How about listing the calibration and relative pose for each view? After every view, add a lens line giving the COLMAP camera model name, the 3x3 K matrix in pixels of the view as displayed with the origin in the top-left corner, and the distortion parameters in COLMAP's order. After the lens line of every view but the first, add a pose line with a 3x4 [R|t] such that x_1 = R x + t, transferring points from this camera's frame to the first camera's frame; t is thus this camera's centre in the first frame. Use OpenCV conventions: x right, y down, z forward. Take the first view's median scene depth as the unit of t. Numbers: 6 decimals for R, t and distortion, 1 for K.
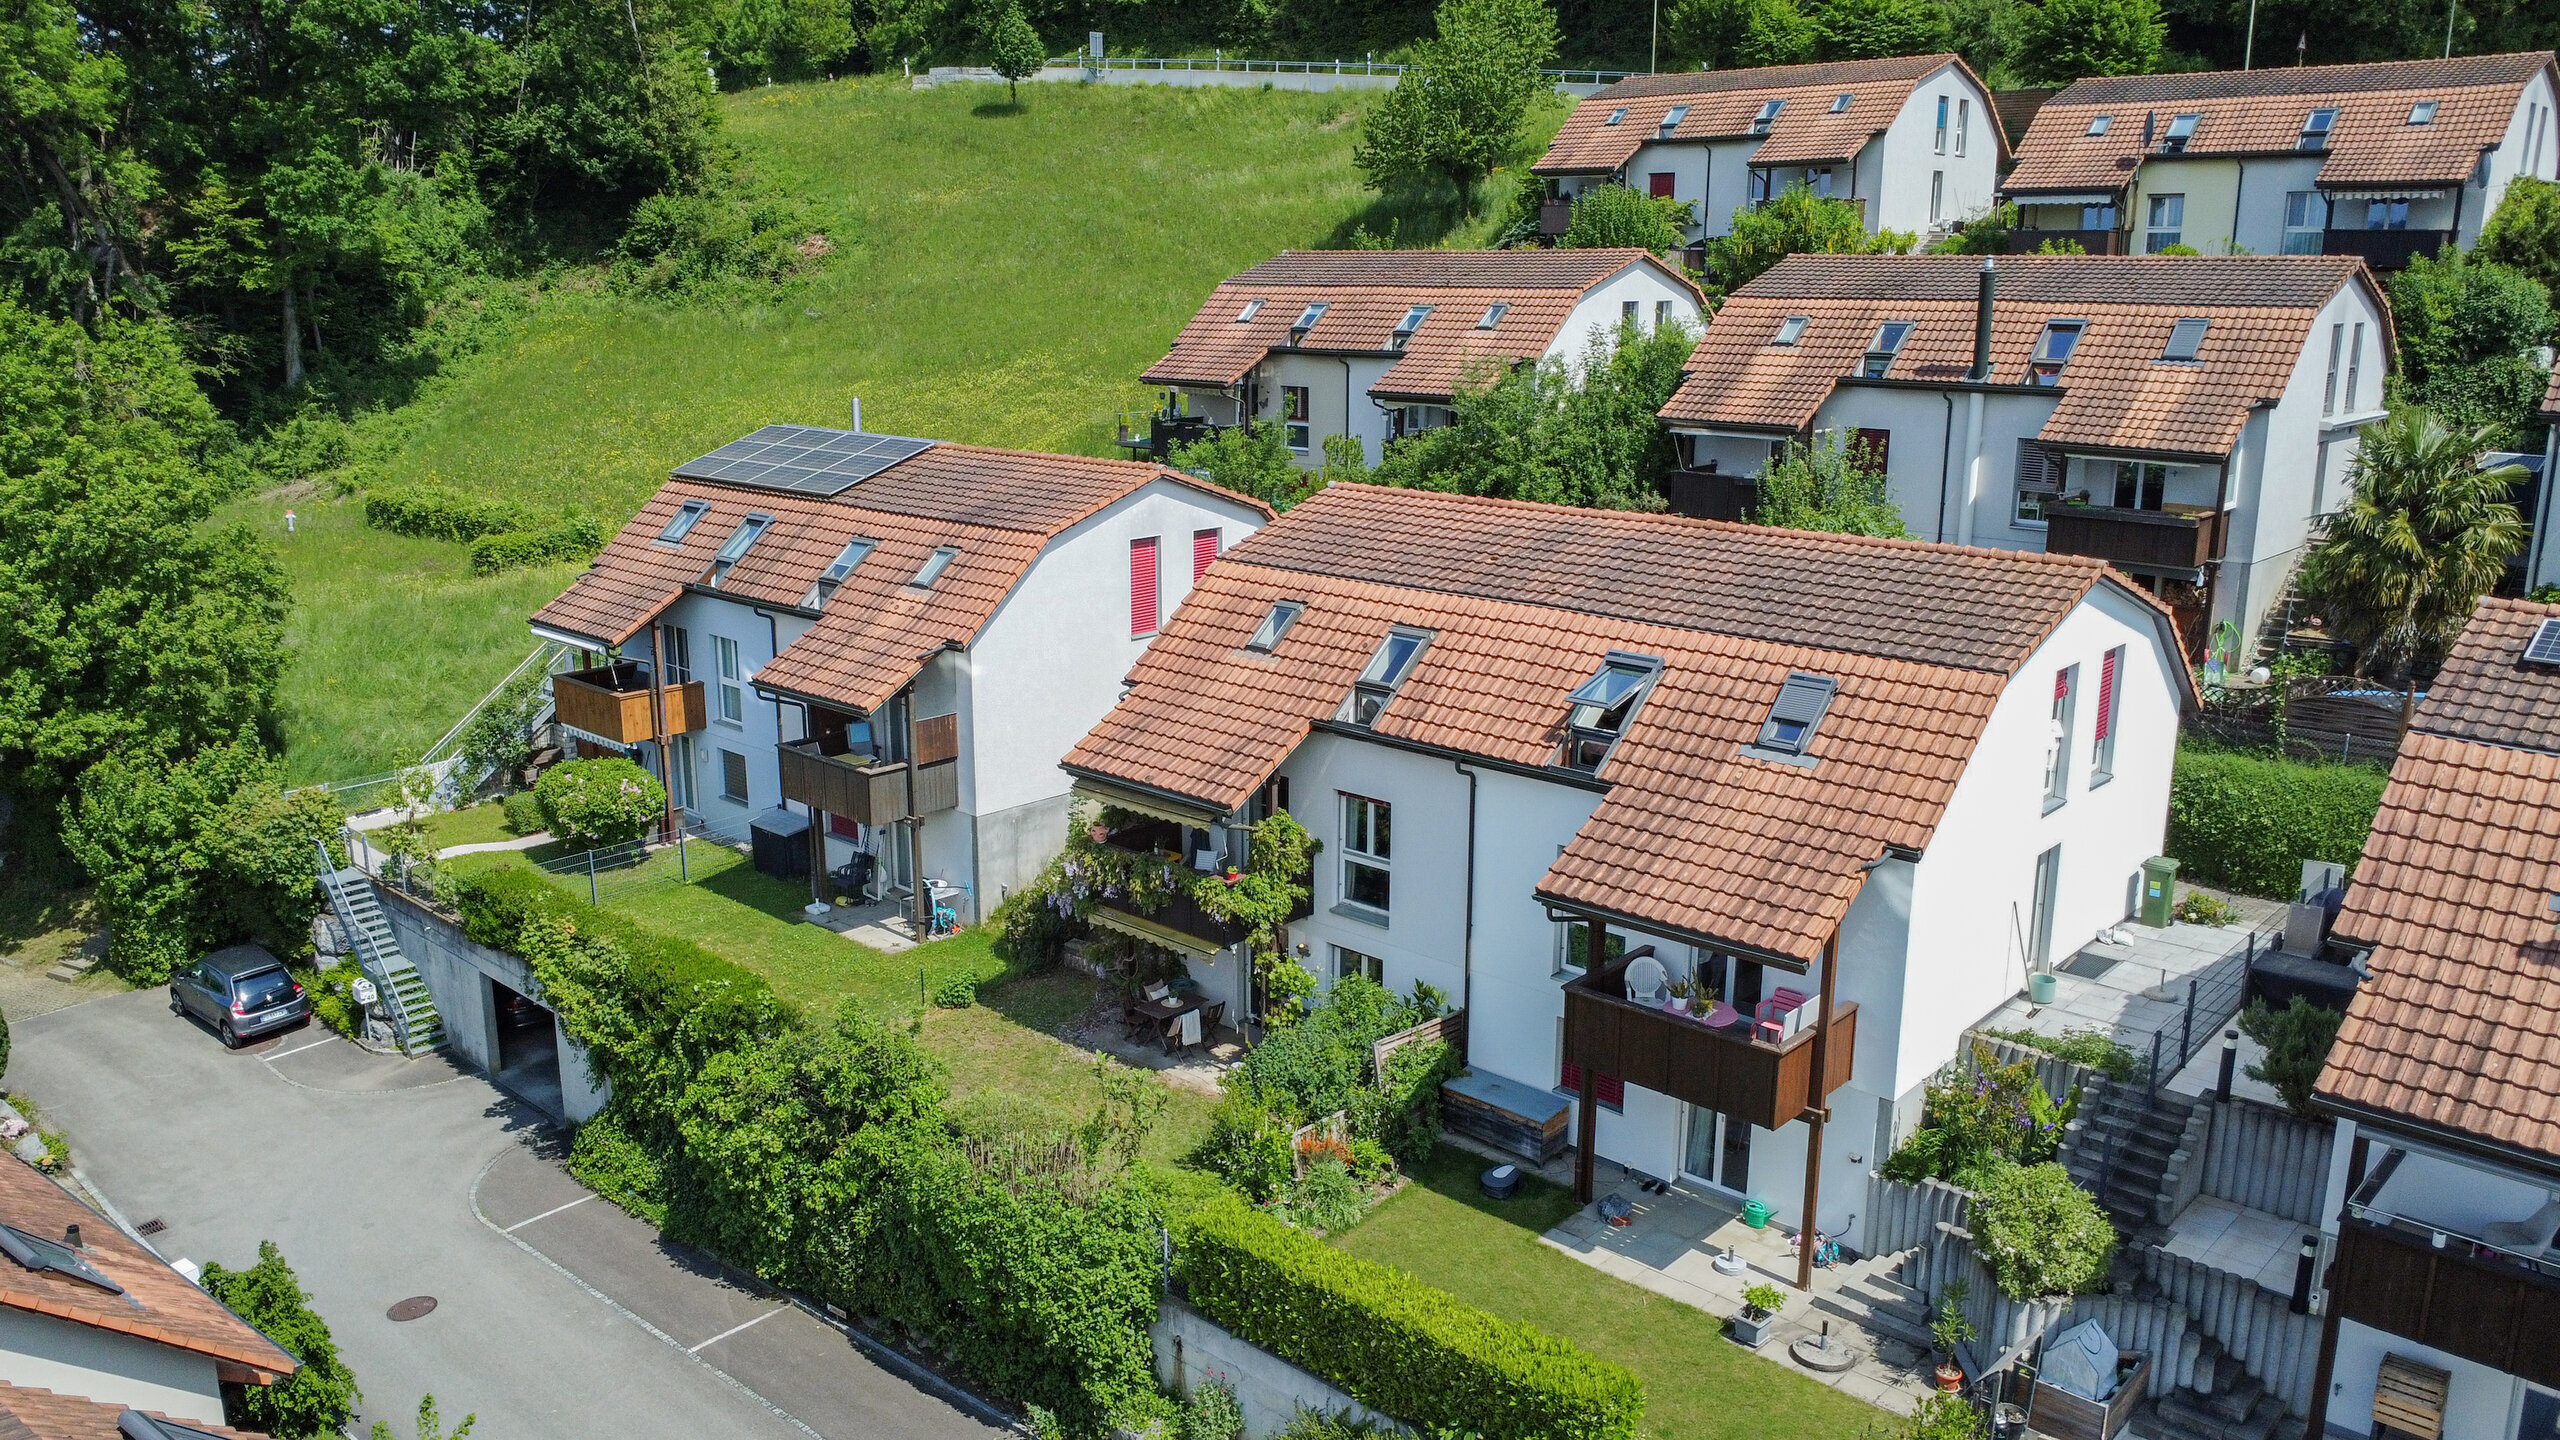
lens RADIAL K [[1840.7, 0, 1281.9], [0, 1840.7, 736.6], [0, 0, 1]] dist [-0.008492, -0.007376]
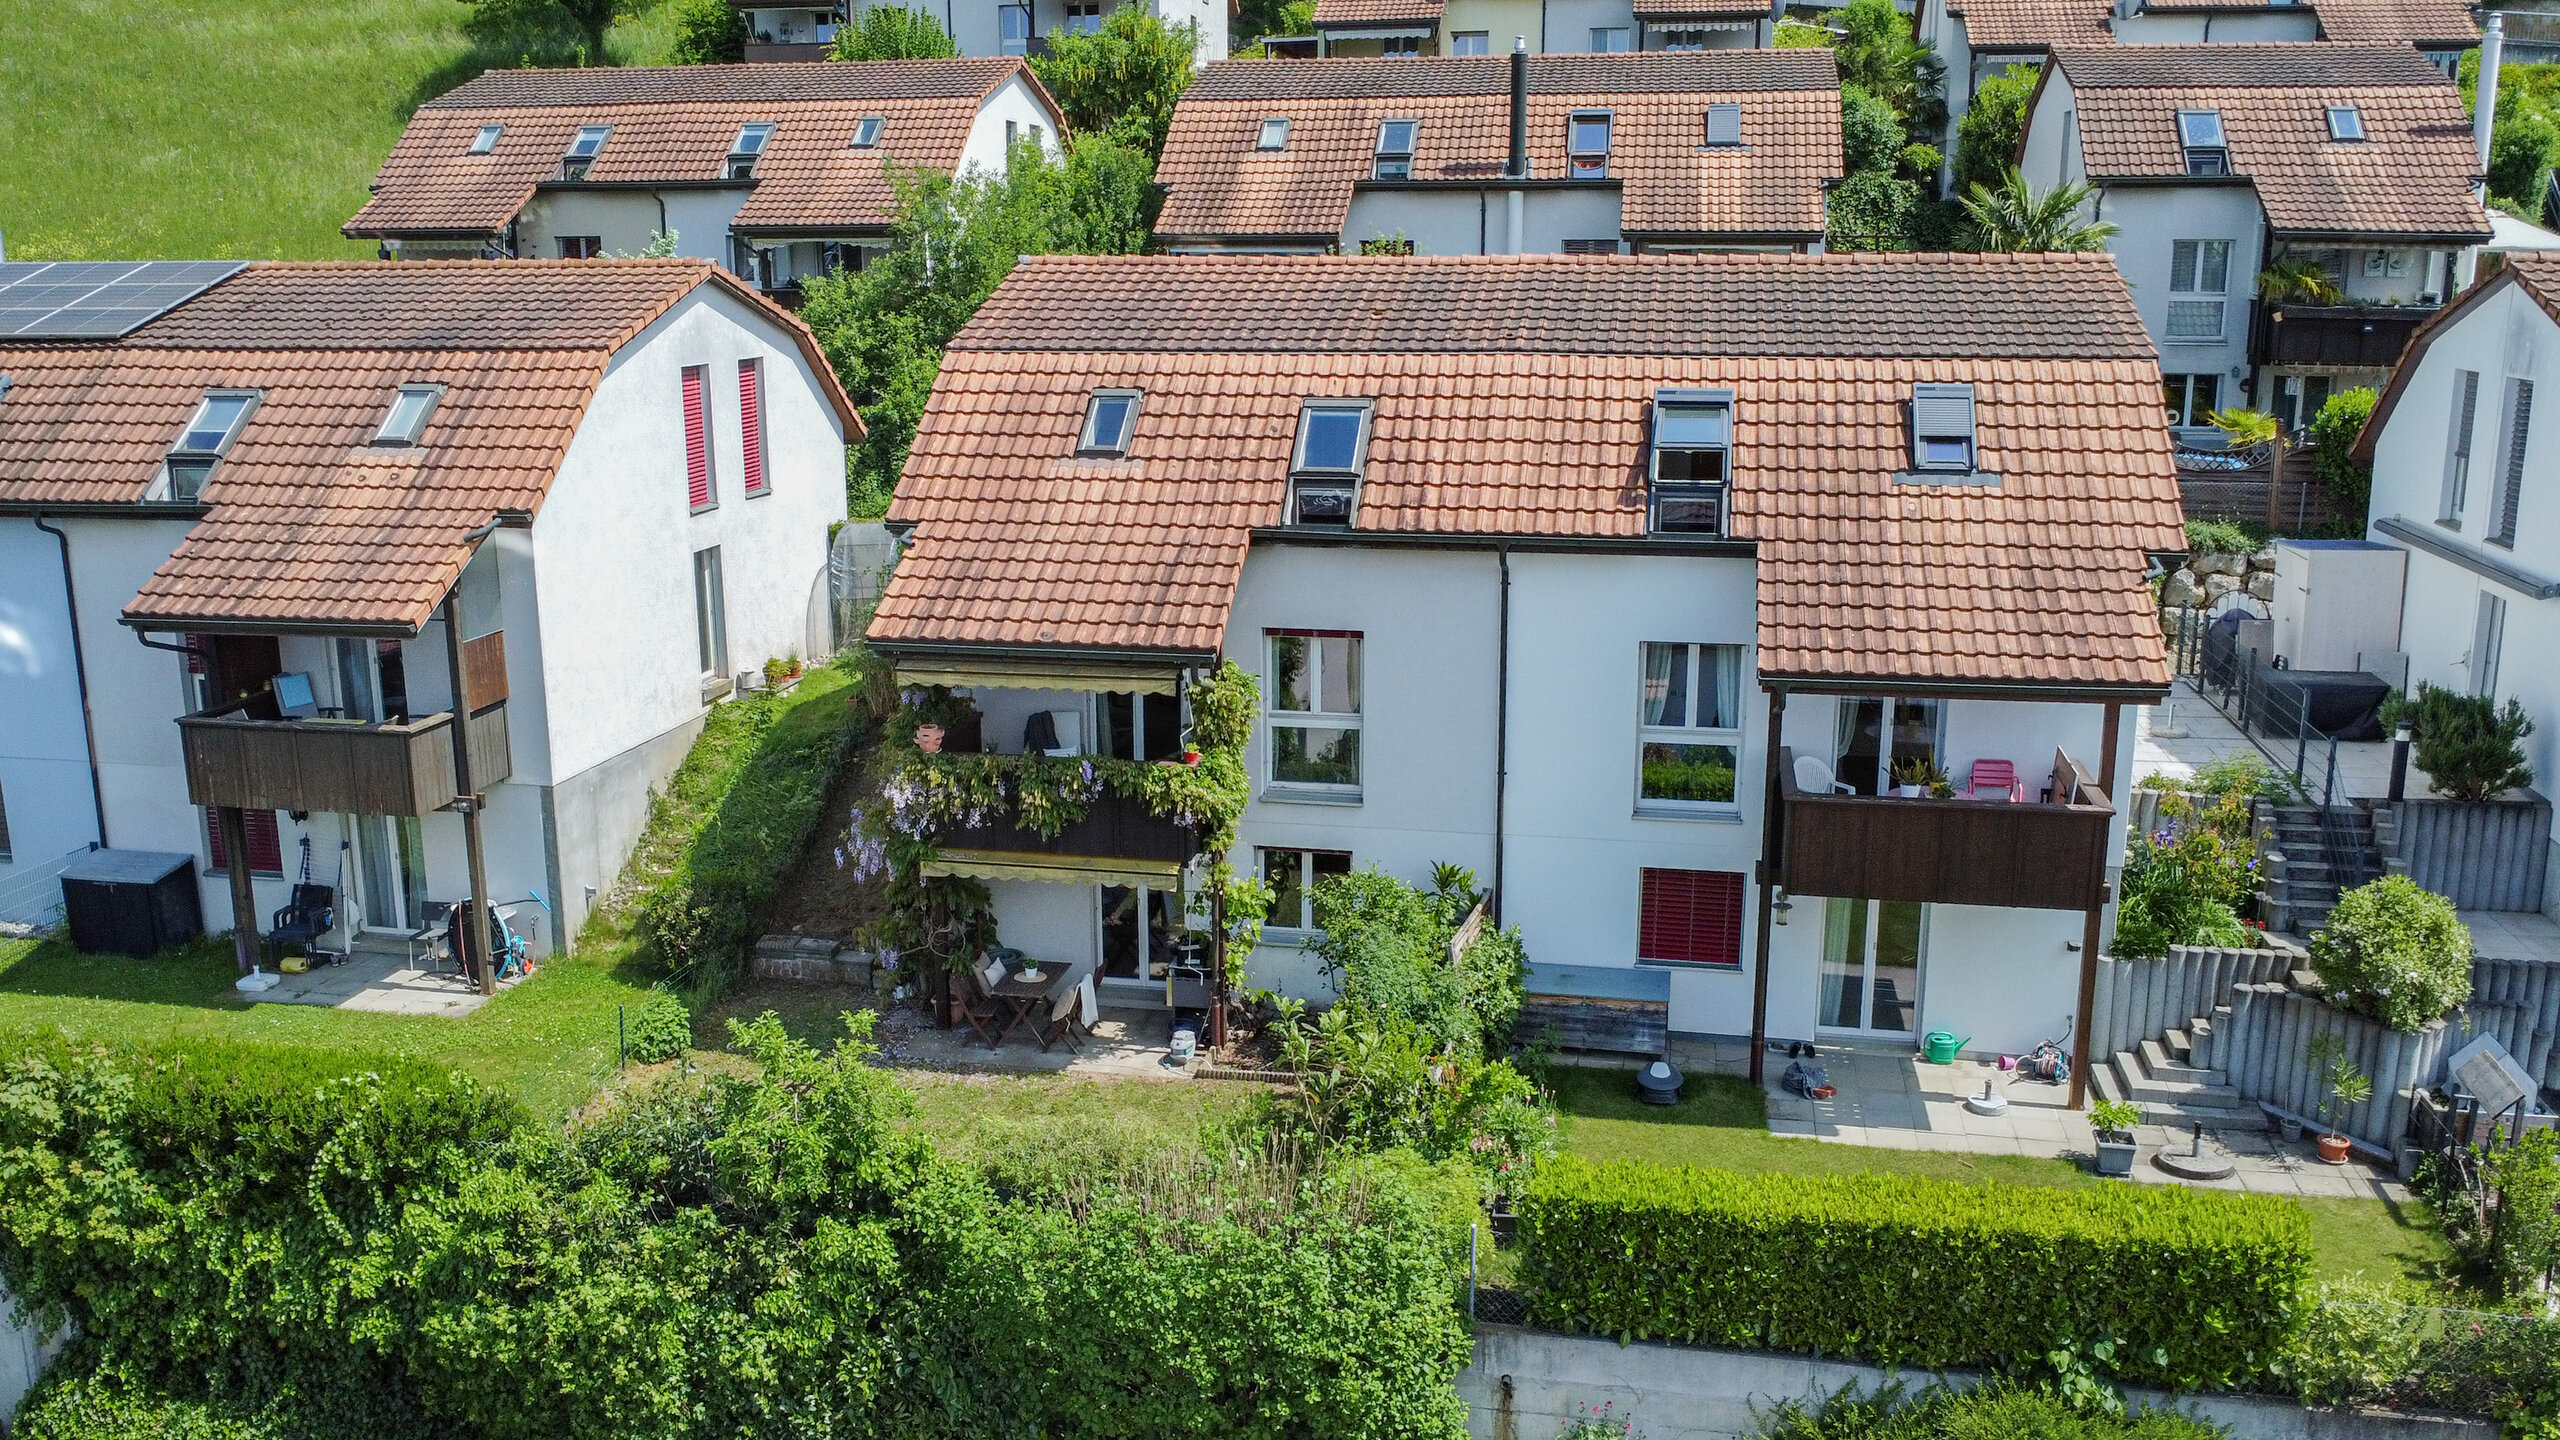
lens RADIAL K [[2053.7, 0, 1276.5], [0, 2053.7, 701.2], [0, 0, 1]] dist [-0.010515, -0.013990]
pose [[0.857098, -0.120839, 0.500781, -0.303472], [0.132628, 0.991091, 0.012154, 0.038812], [-0.497788, 0.056001, 0.865489, 0.241432]]
